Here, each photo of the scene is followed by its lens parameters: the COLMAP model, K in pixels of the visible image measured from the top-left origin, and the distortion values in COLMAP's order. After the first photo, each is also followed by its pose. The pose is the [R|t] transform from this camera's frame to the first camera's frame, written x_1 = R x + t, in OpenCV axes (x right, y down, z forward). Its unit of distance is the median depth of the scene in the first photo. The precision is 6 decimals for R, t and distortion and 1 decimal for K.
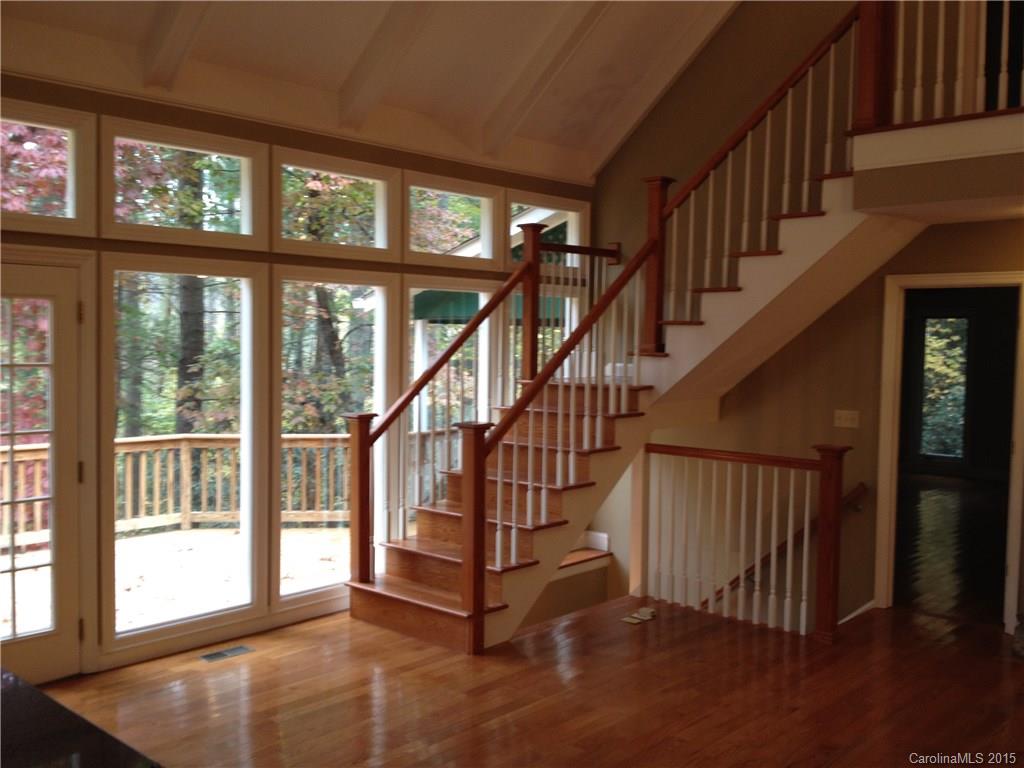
lens RADIAL K [[965.7, 0, 480.5], [0, 965.7, 386.8], [0, 0, 1]] dist [-0.003947, 0.000000]
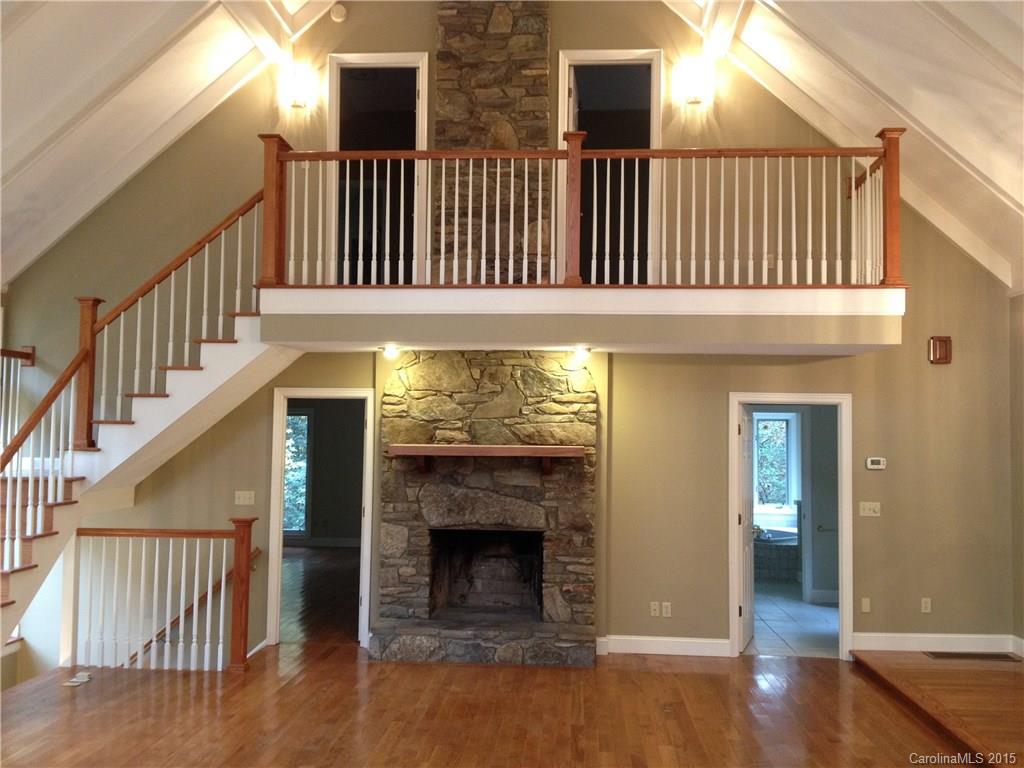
lens RADIAL K [[965.7, 0, 512.2], [0, 965.7, 385.2], [0, 0, 1]] dist [-0.003947, 0.000000]
pose [[0.764636, 0.029564, 0.643784, -0.182673], [0.031788, 0.996001, -0.083494, 0.002417], [-0.643678, 0.084307, 0.760638, -0.220011]]
